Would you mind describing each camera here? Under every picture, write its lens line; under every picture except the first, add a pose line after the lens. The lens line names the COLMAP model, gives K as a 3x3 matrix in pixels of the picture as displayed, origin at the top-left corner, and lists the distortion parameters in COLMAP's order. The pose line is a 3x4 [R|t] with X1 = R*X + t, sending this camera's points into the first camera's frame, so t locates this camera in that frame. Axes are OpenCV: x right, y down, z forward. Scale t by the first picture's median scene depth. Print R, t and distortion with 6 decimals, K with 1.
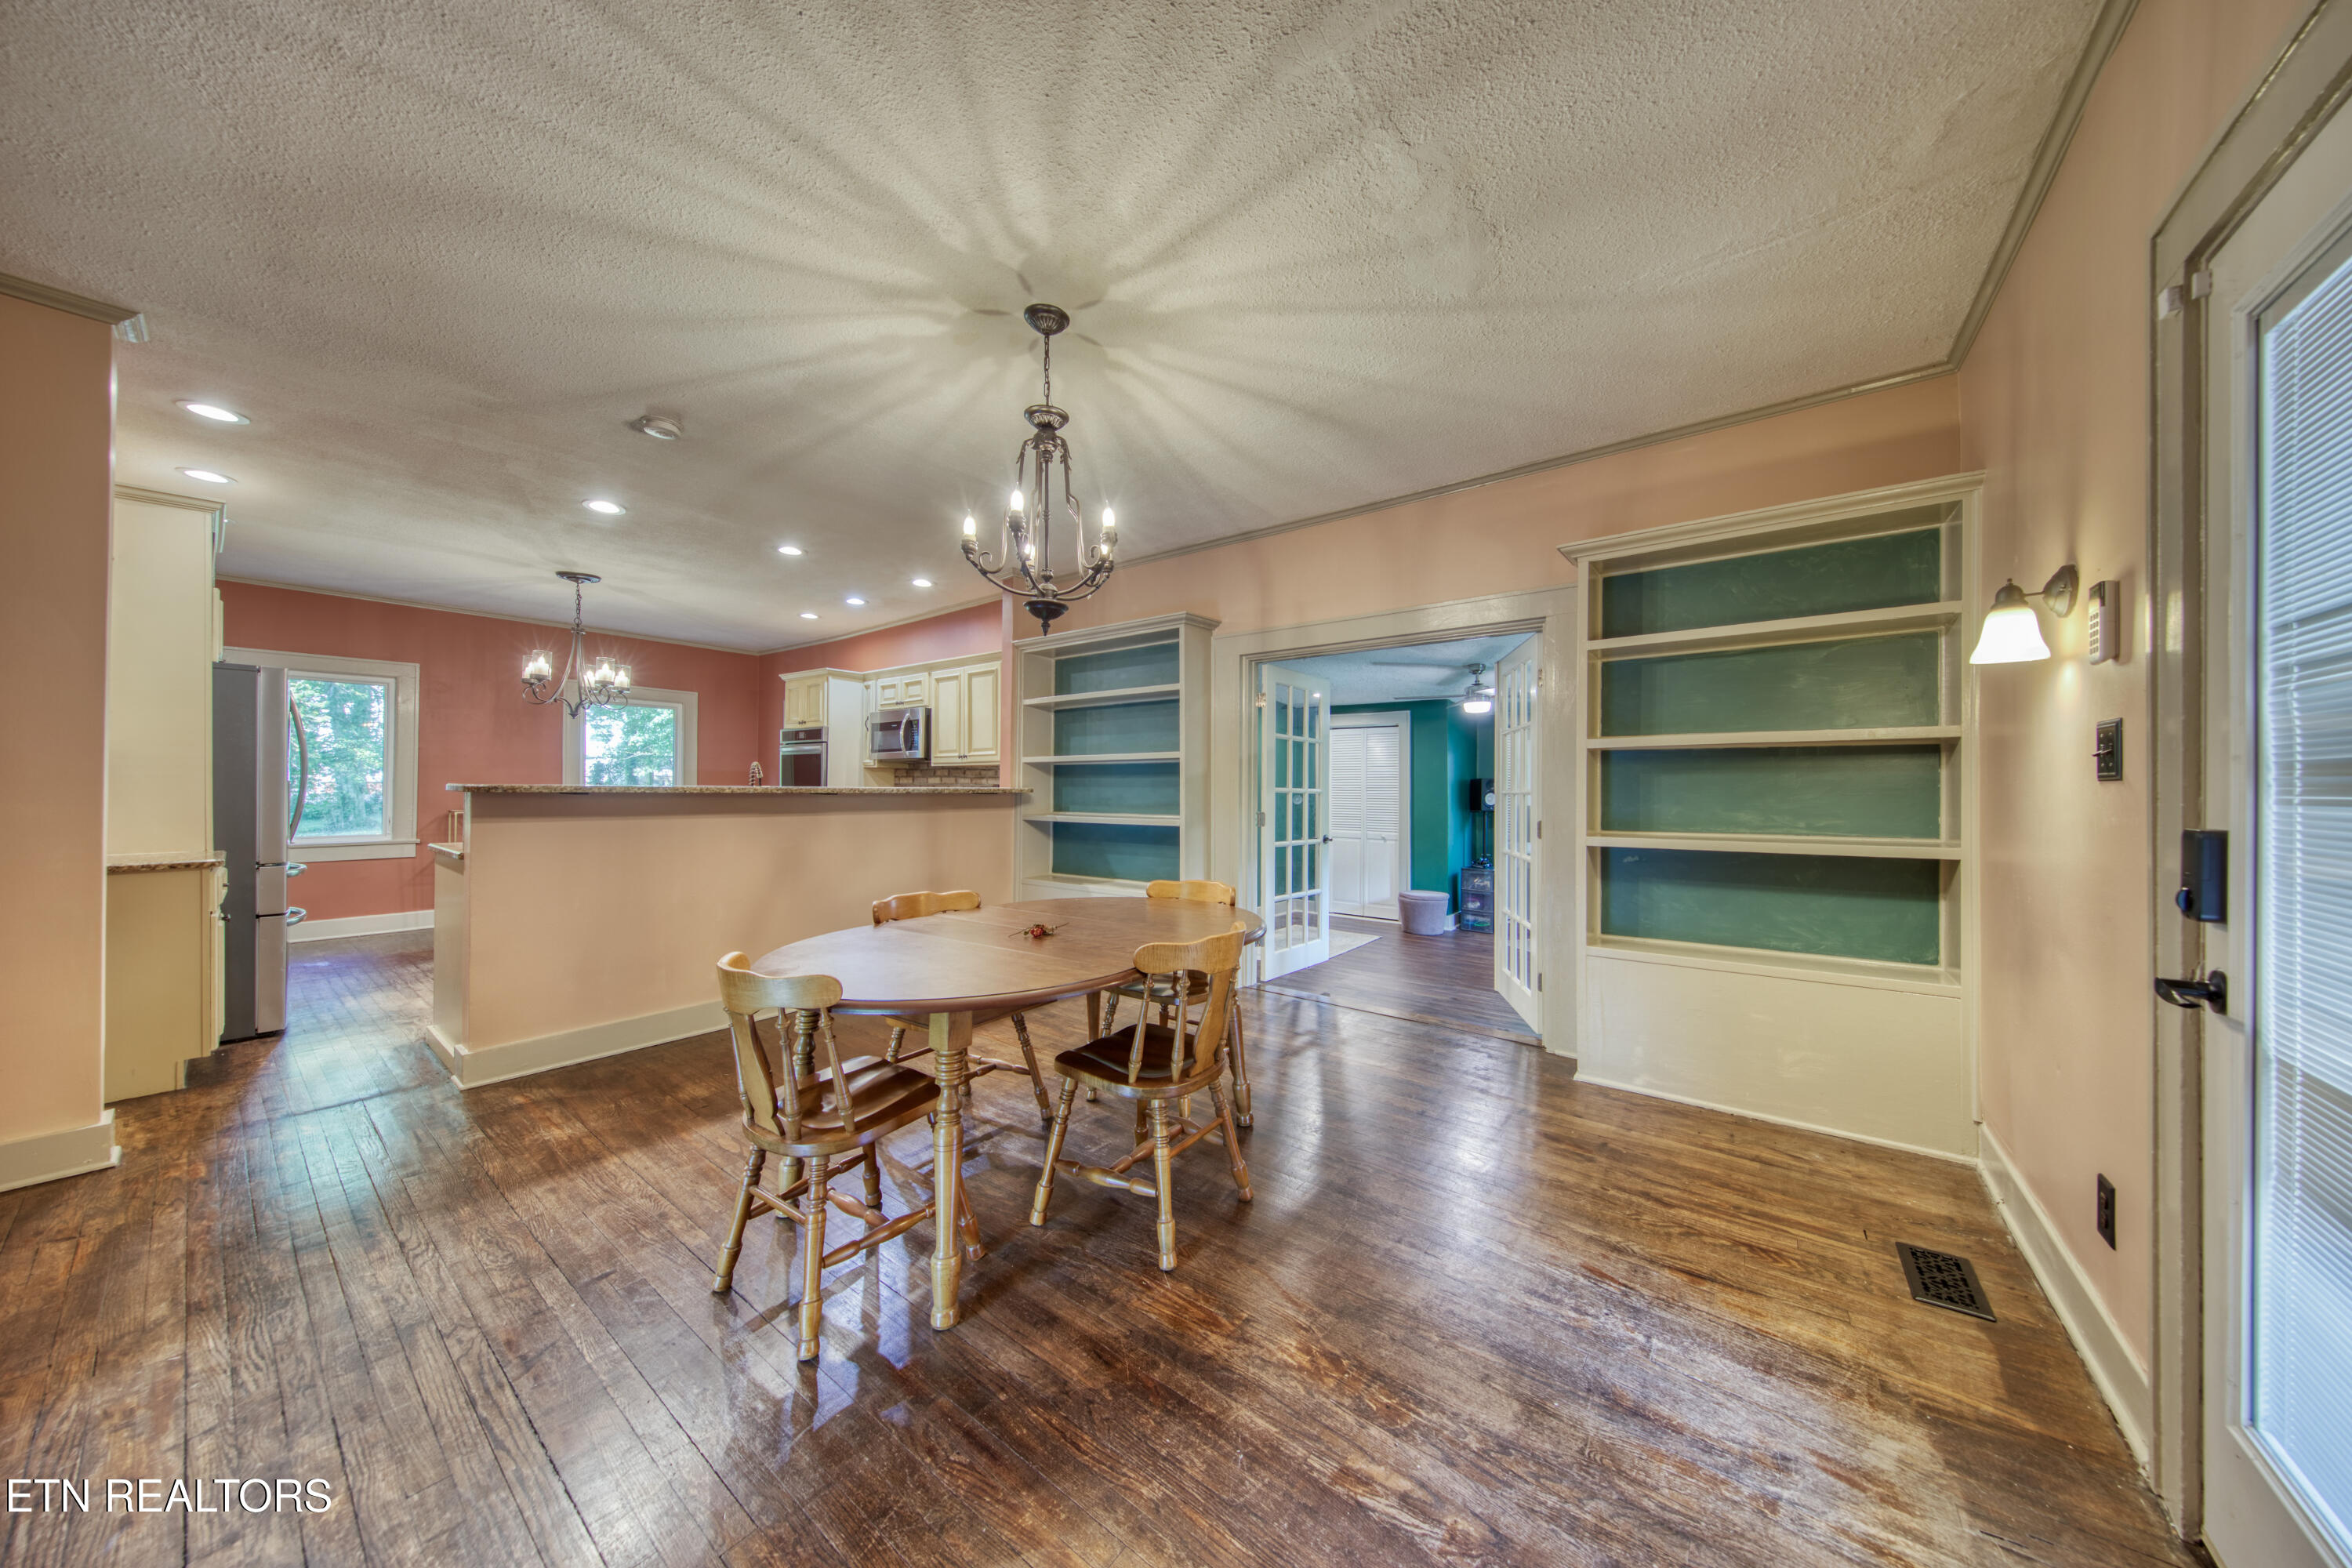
lens RADIAL K [[761.1, 0, 1223.5], [0, 761.1, 792.2], [0, 0, 1]] dist [-0.001473, -0.000284]
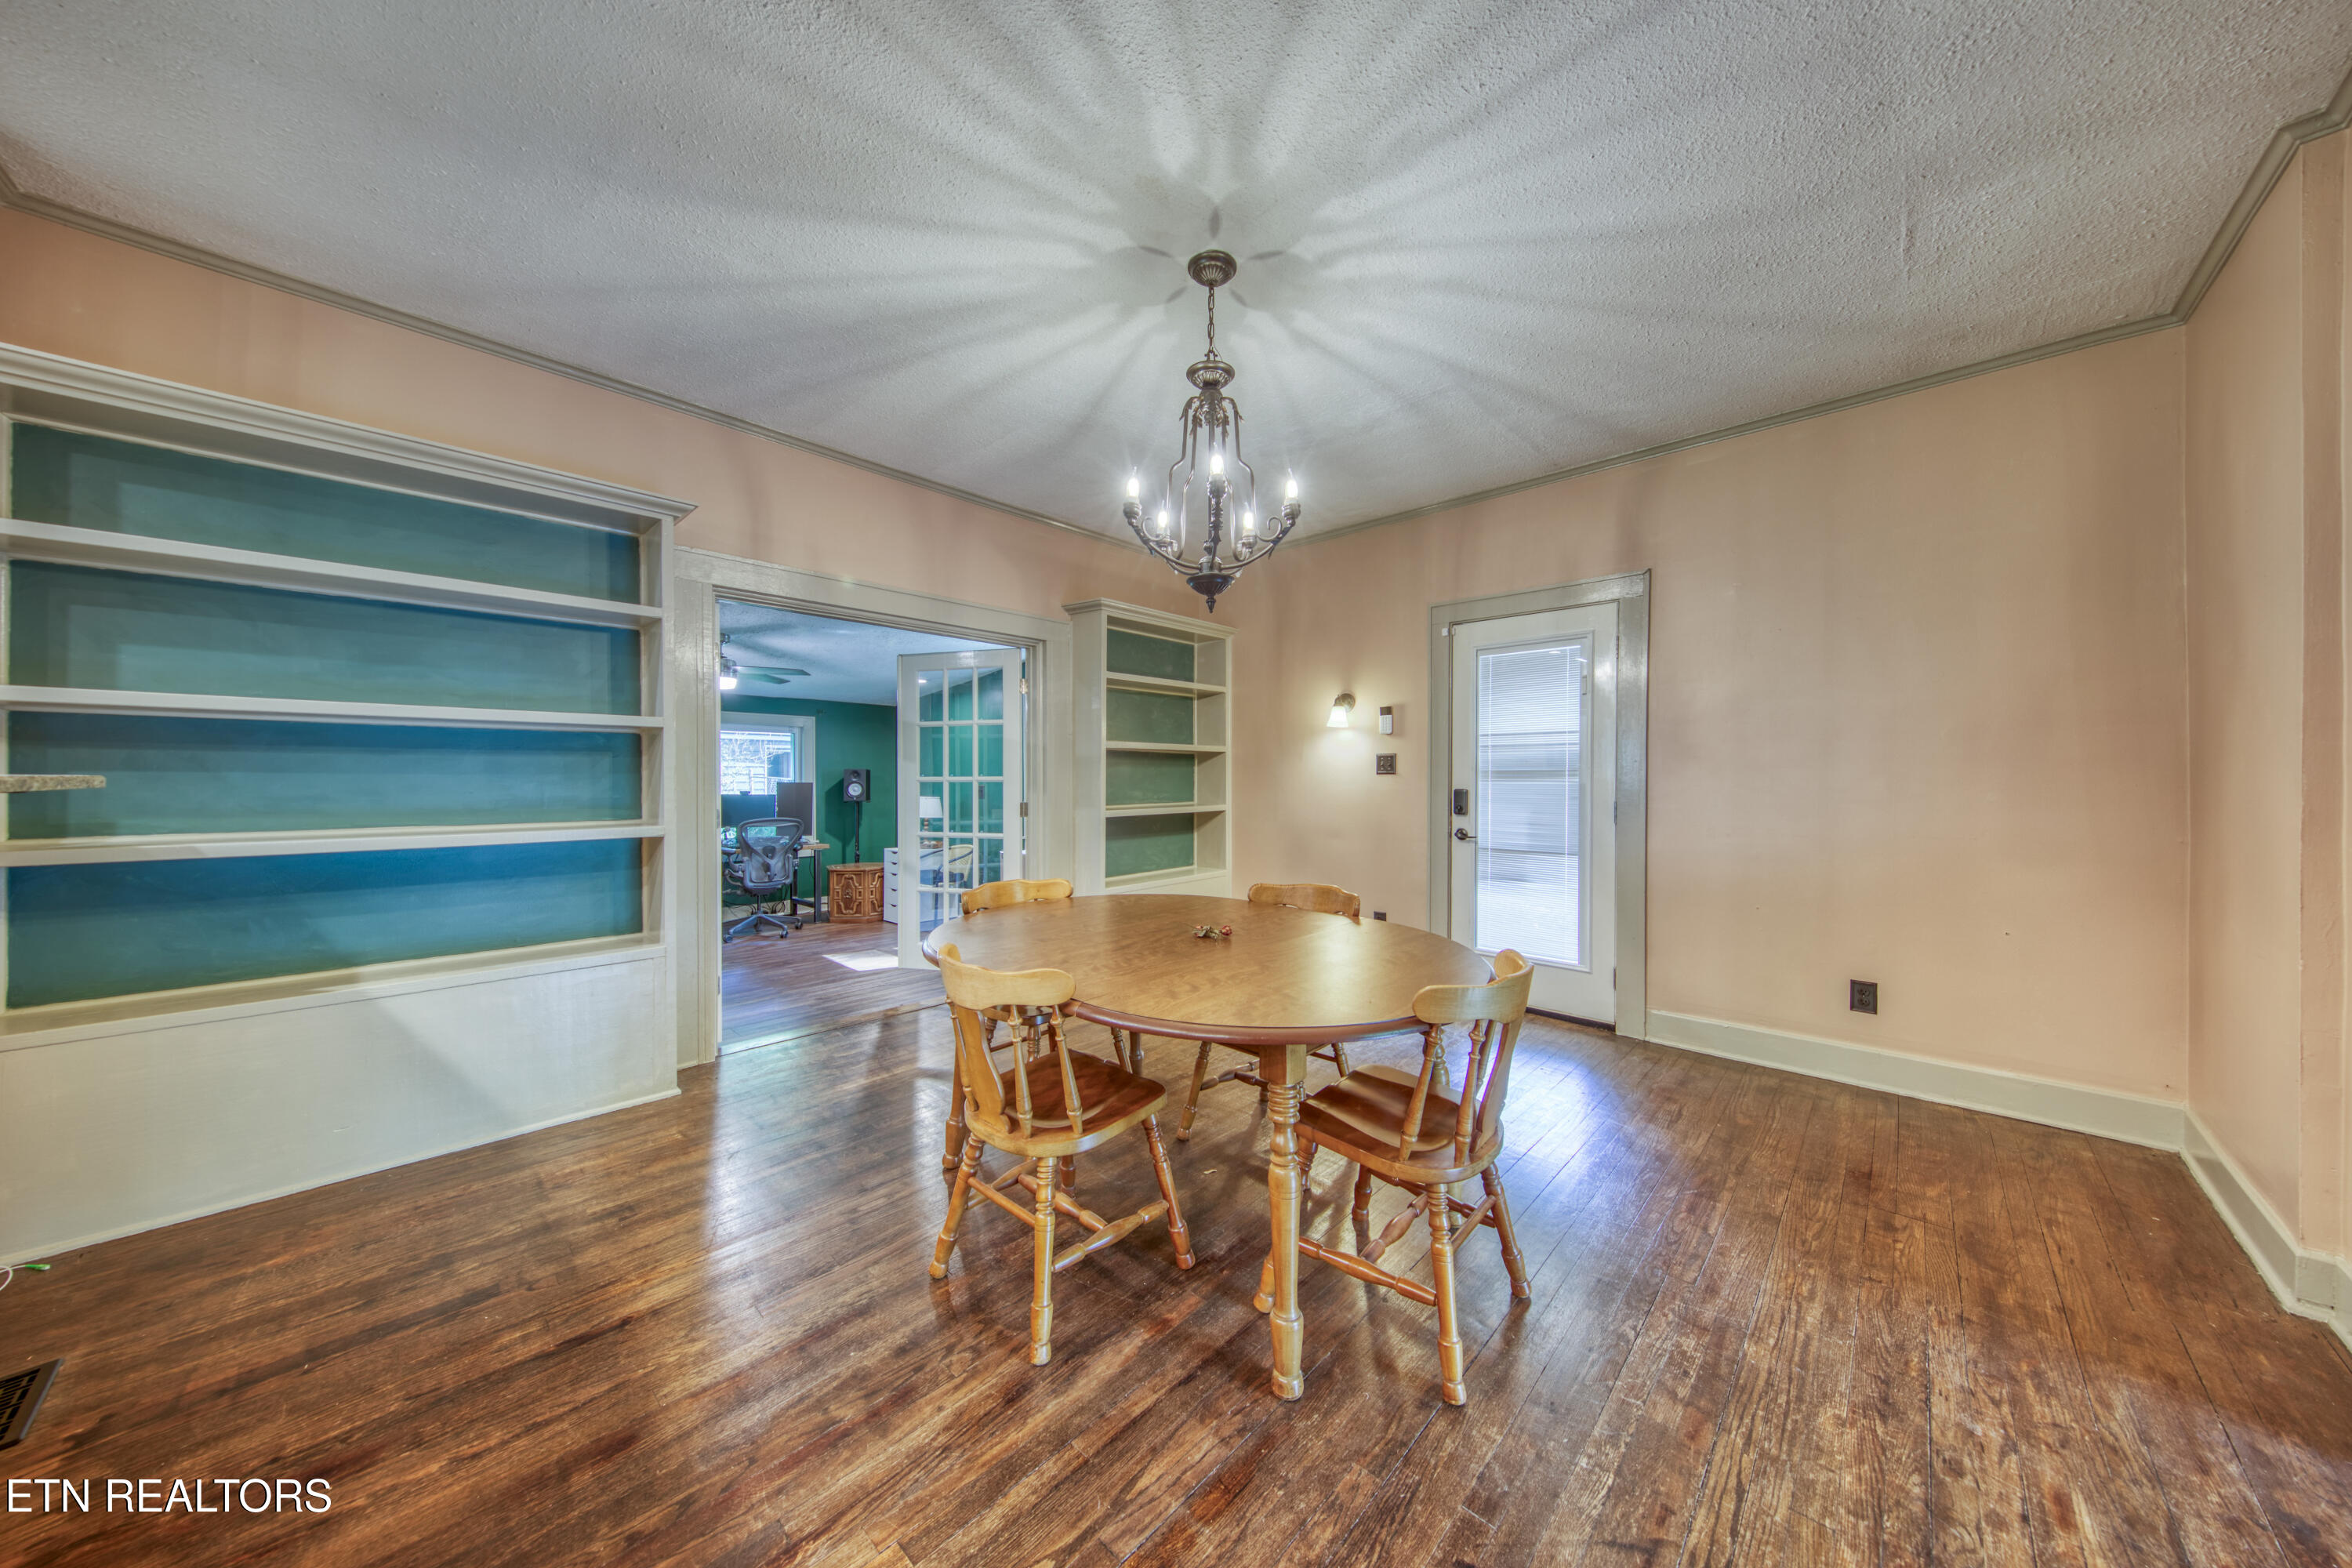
lens RADIAL K [[761.1, 0, 1157.2], [0, 761.1, 788.4], [0, 0, 1]] dist [-0.001473, -0.000284]
pose [[0.132725, -0.015336, 0.991034, -1.050347], [0.004323, 0.999880, 0.014894, -0.003713], [-0.991143, 0.002307, 0.132776, 0.852206]]
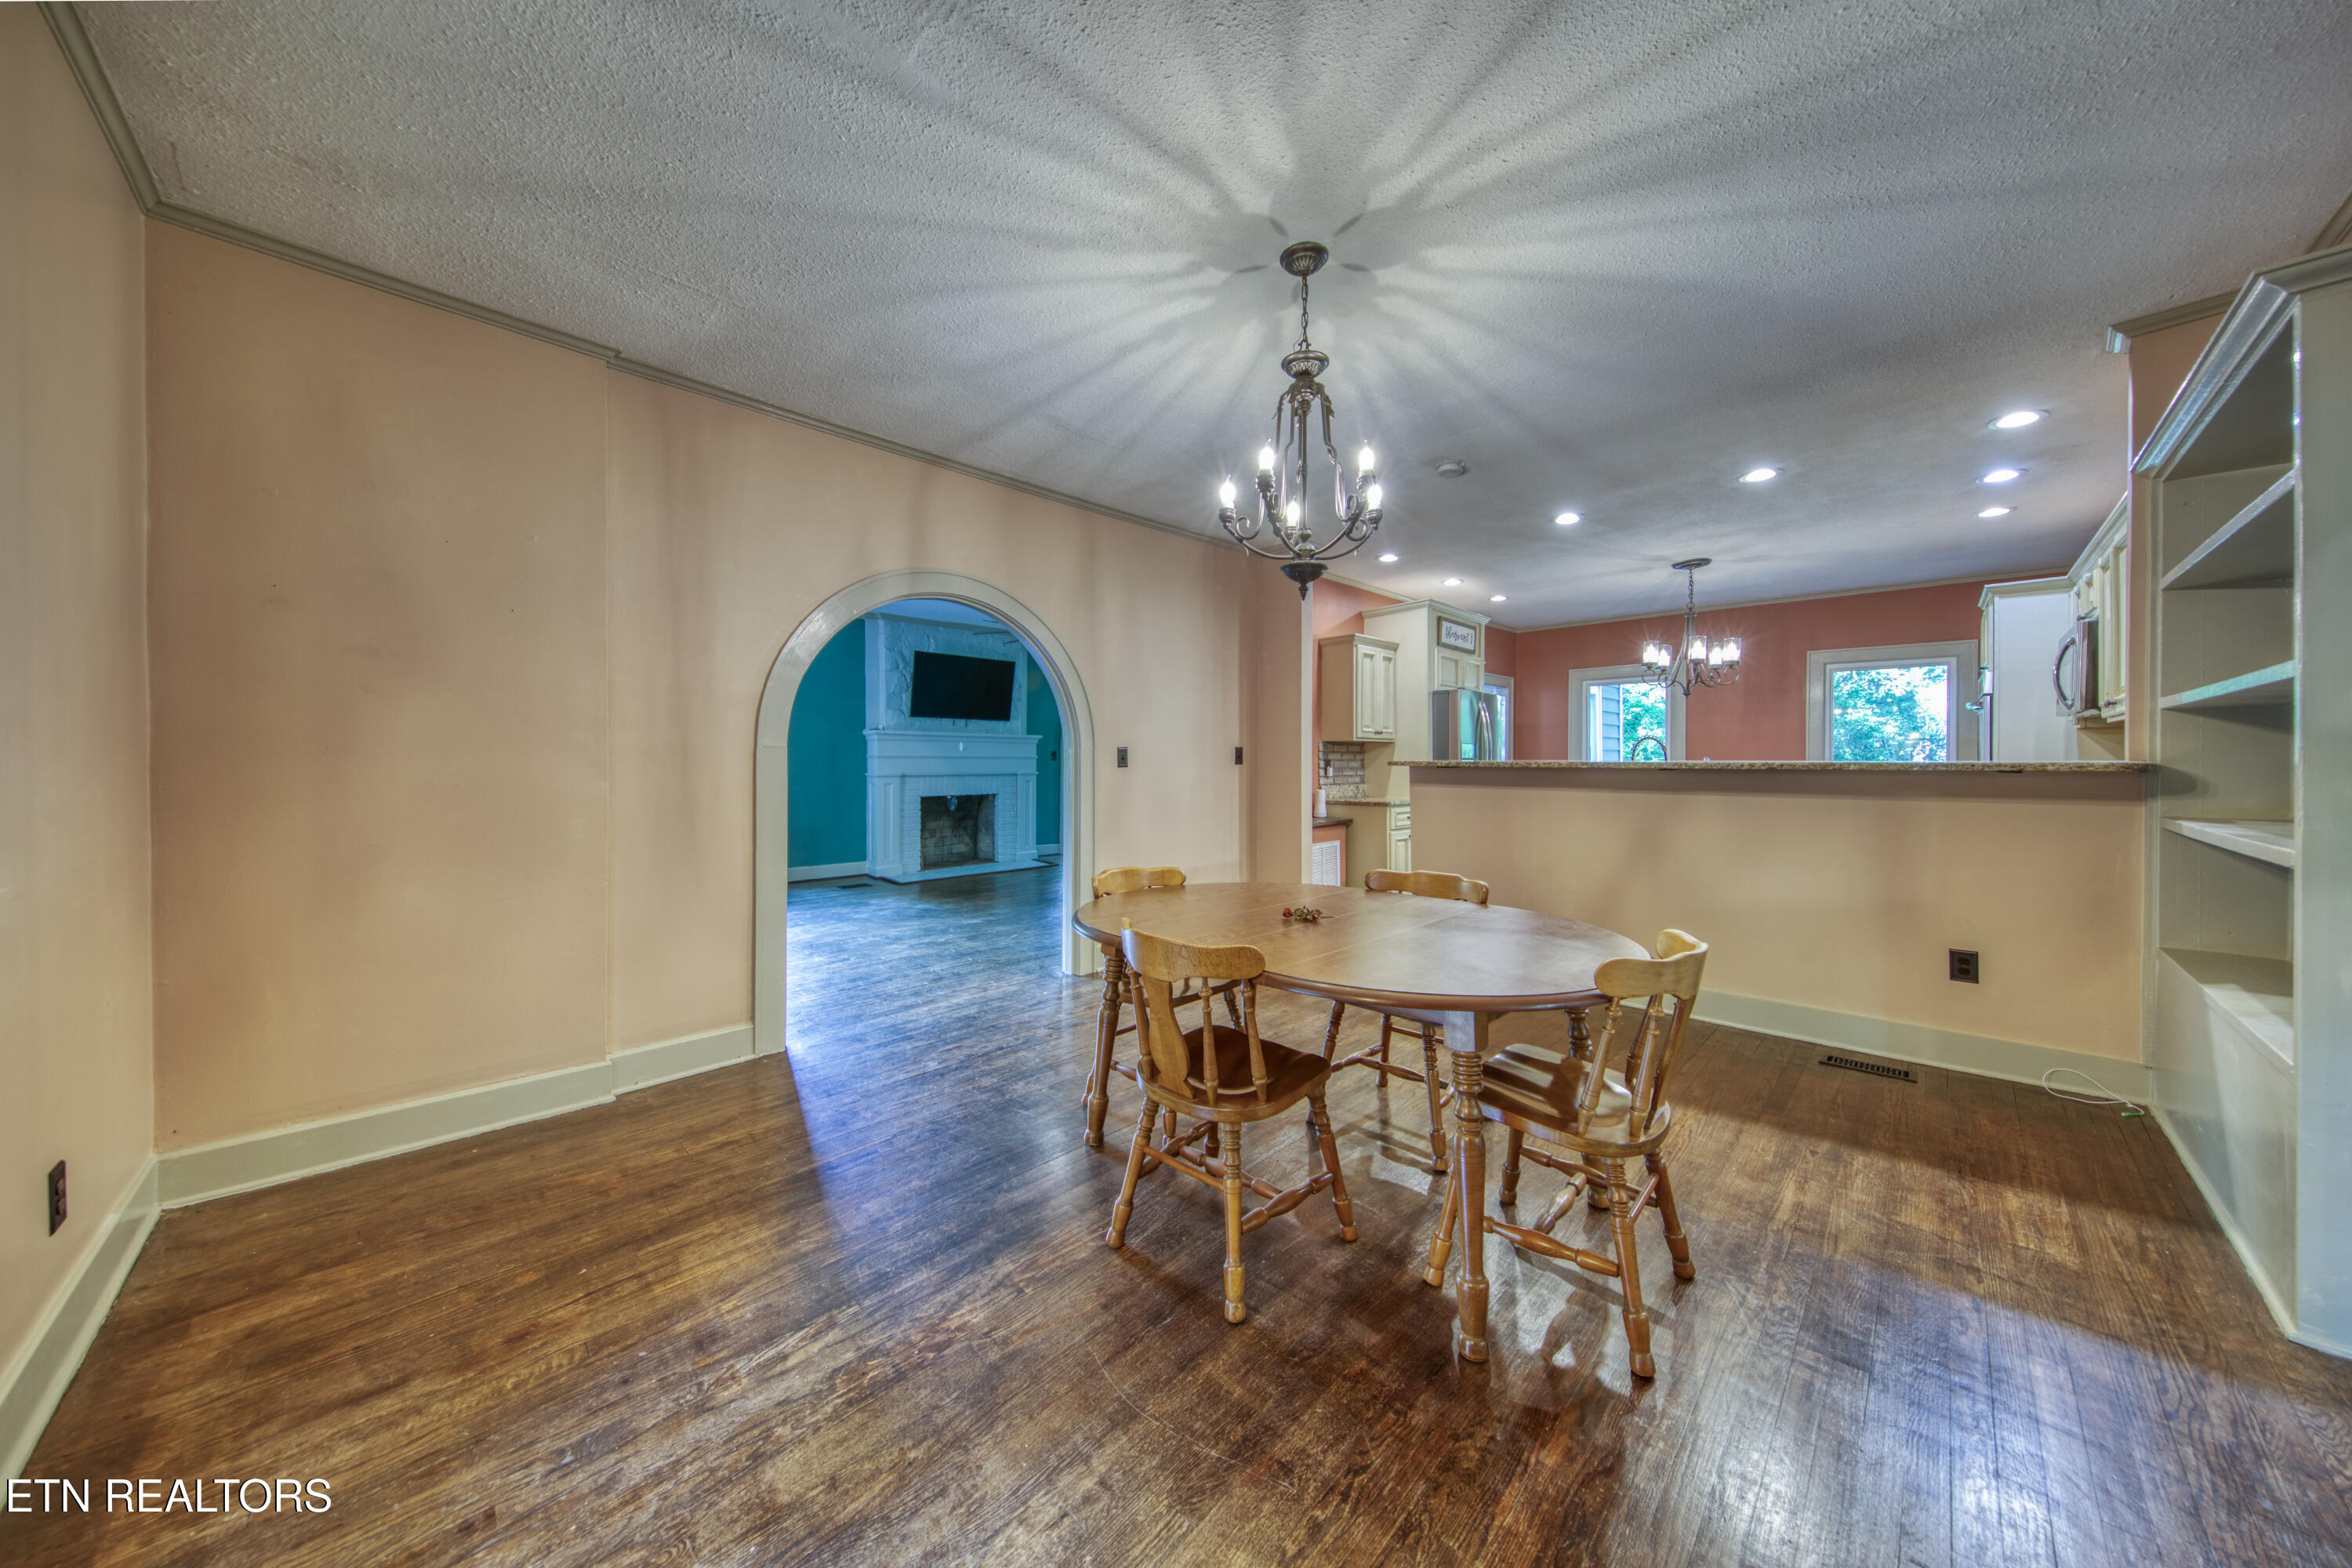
lens RADIAL K [[761.1, 0, 1154.0], [0, 761.1, 771.3], [0, 0, 1]] dist [-0.001473, -0.000284]
pose [[-0.182702, 0.014472, -0.983062, 0.651368], [-0.004764, 0.999867, 0.015605, -0.010668], [0.983157, 0.007534, -0.182608, 0.895761]]
